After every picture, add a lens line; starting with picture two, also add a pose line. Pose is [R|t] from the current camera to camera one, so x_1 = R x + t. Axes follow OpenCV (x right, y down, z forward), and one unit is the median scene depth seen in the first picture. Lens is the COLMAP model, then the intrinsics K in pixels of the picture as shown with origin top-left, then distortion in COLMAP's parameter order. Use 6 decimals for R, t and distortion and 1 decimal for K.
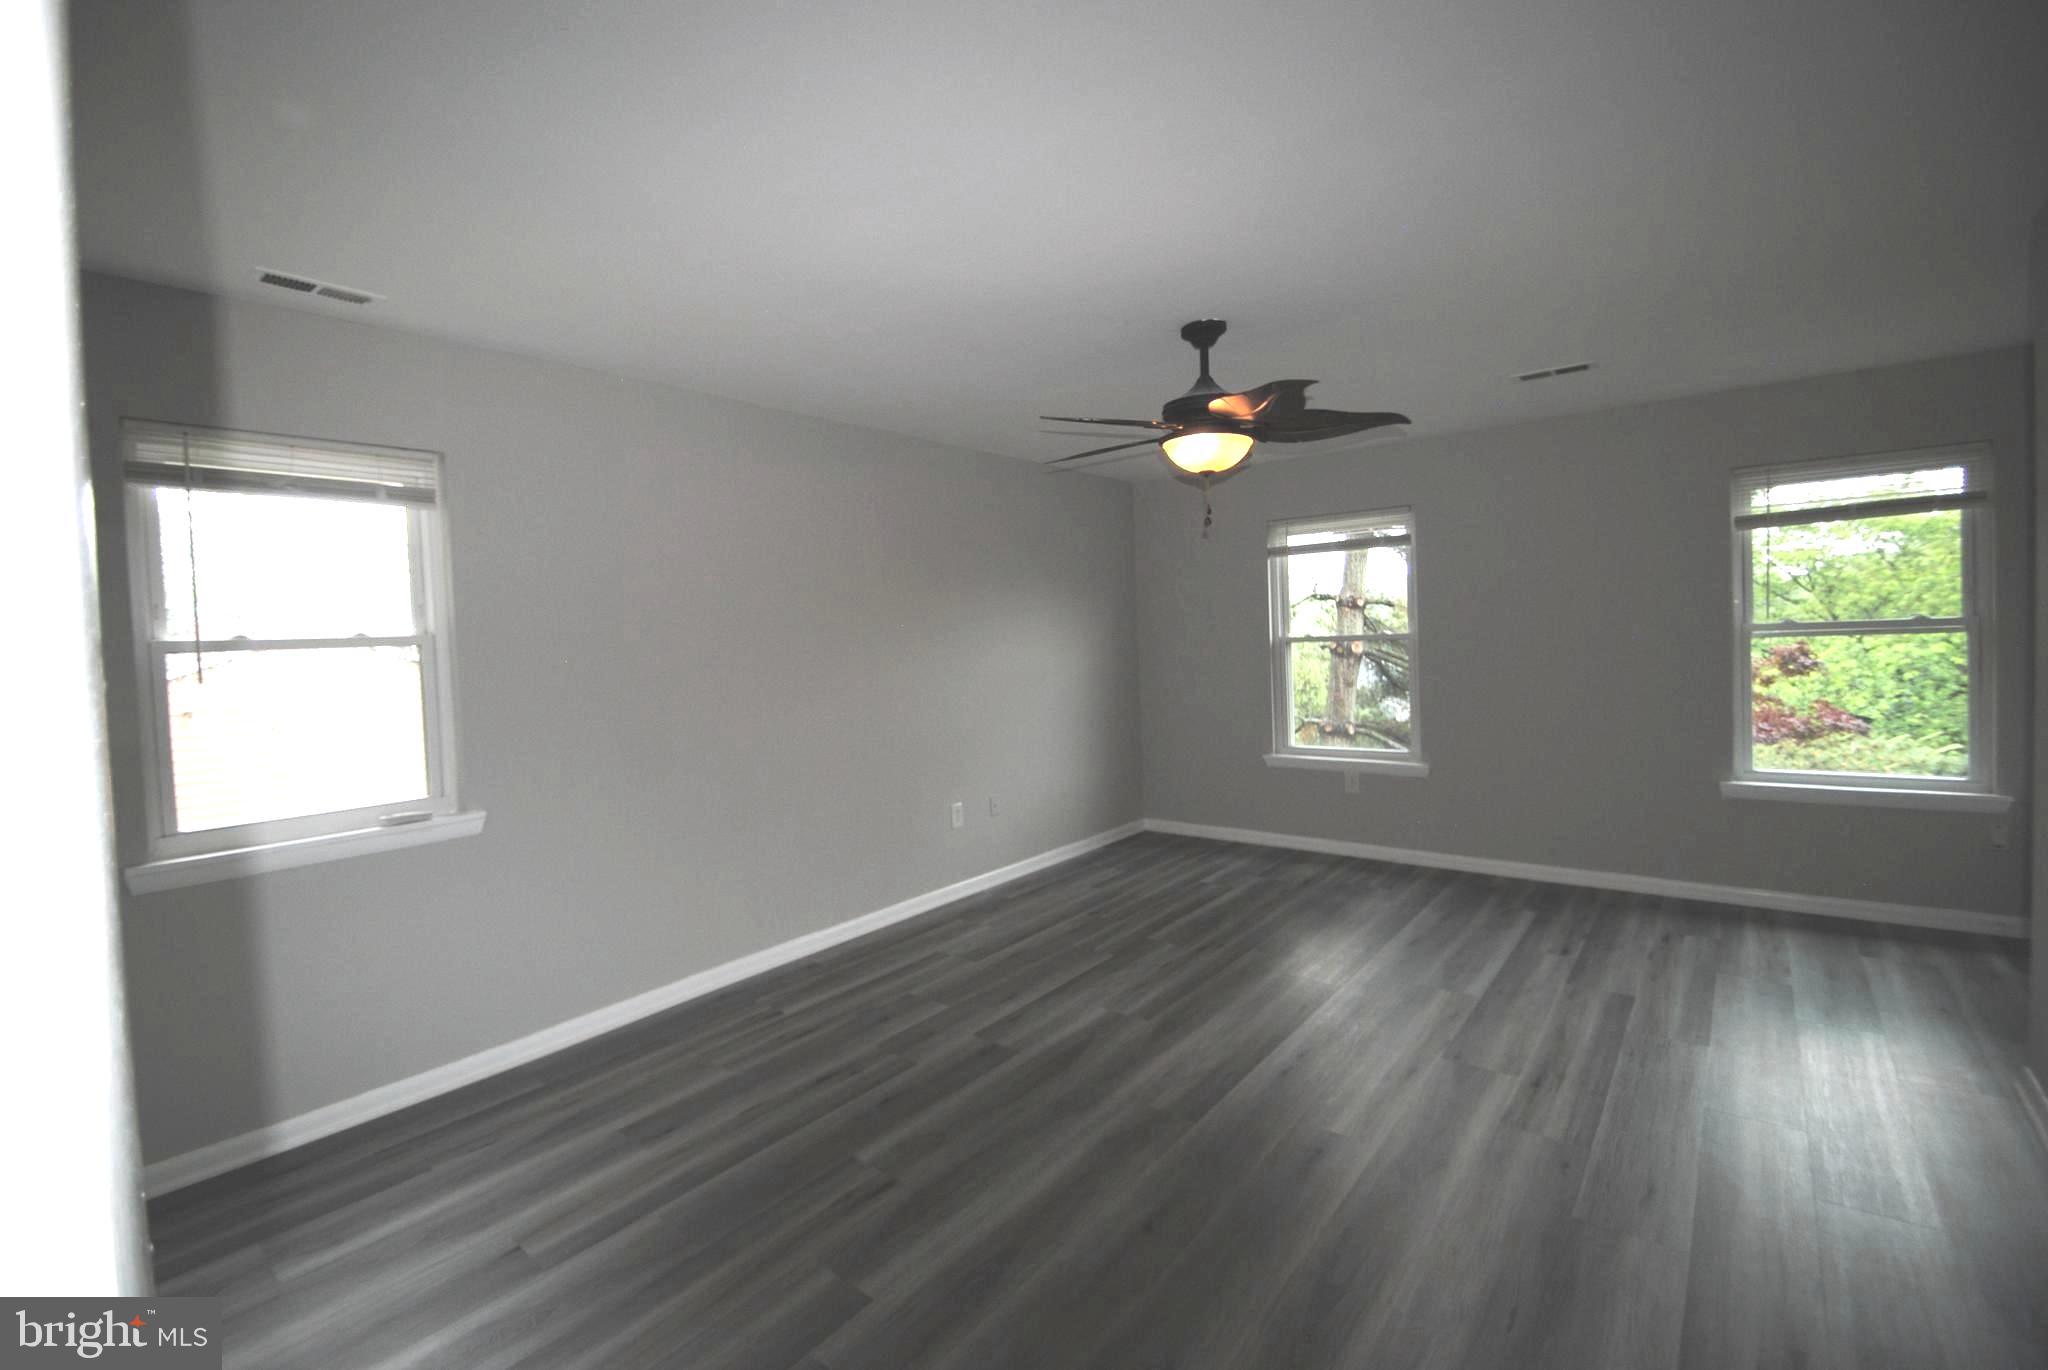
lens RADIAL K [[901.3, 0, 1001.0], [0, 901.3, 665.1], [0, 0, 1]] dist [0.016268, -0.019211]
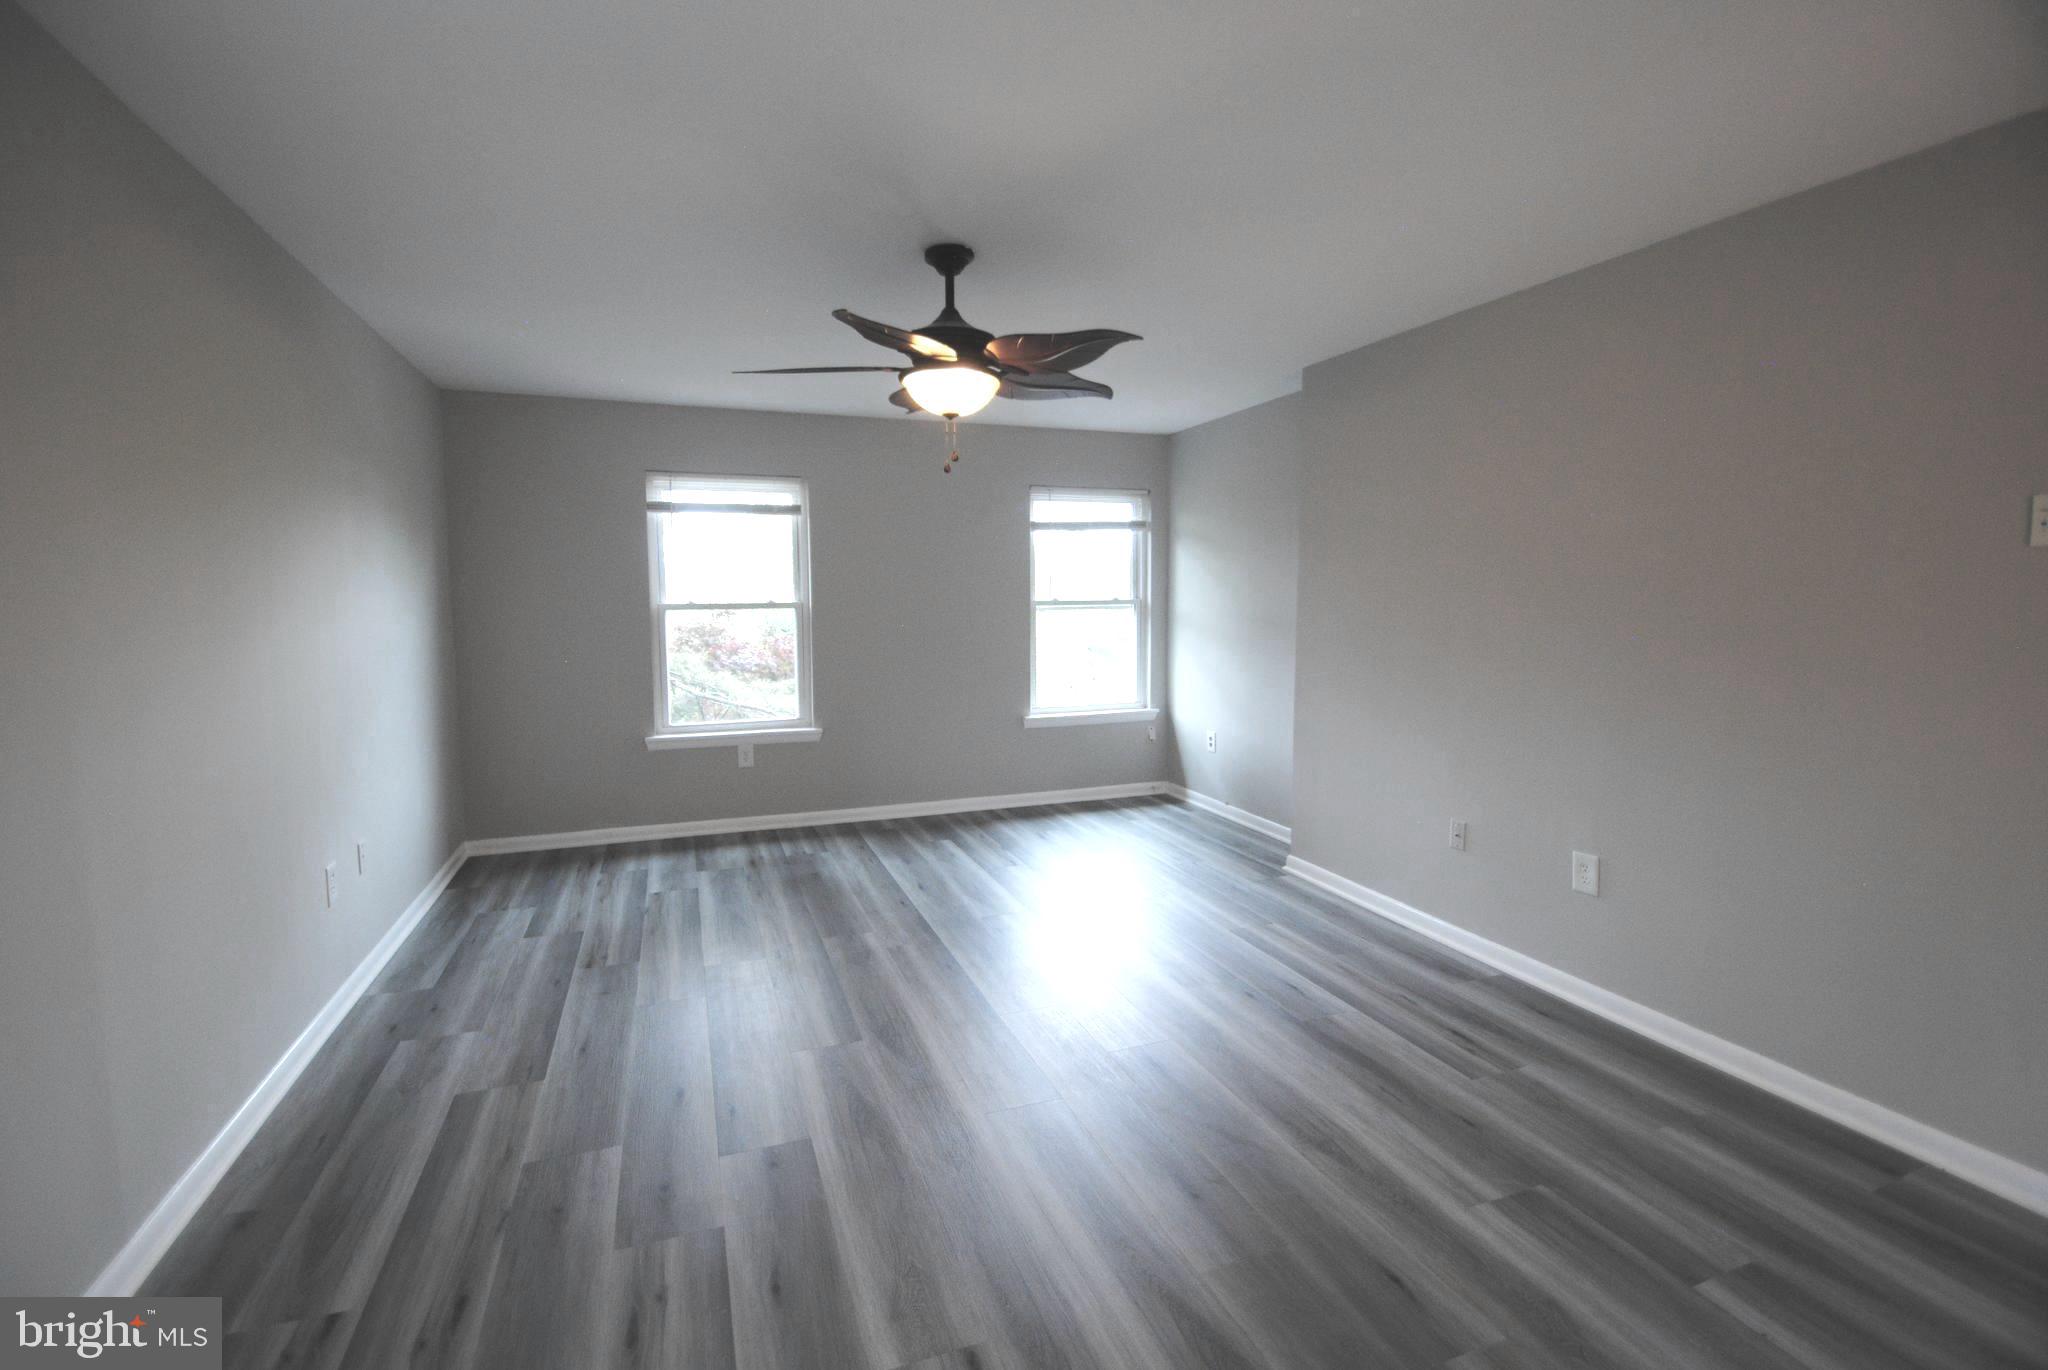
lens RADIAL K [[901.3, 0, 1001.0], [0, 901.3, 665.1], [0, 0, 1]] dist [0.016268, -0.019211]
pose [[0.512483, -0.034426, 0.858007, -0.364679], [0.013372, 0.999395, 0.032112, 0.006870], [-0.858593, -0.004984, 0.512633, 0.326392]]
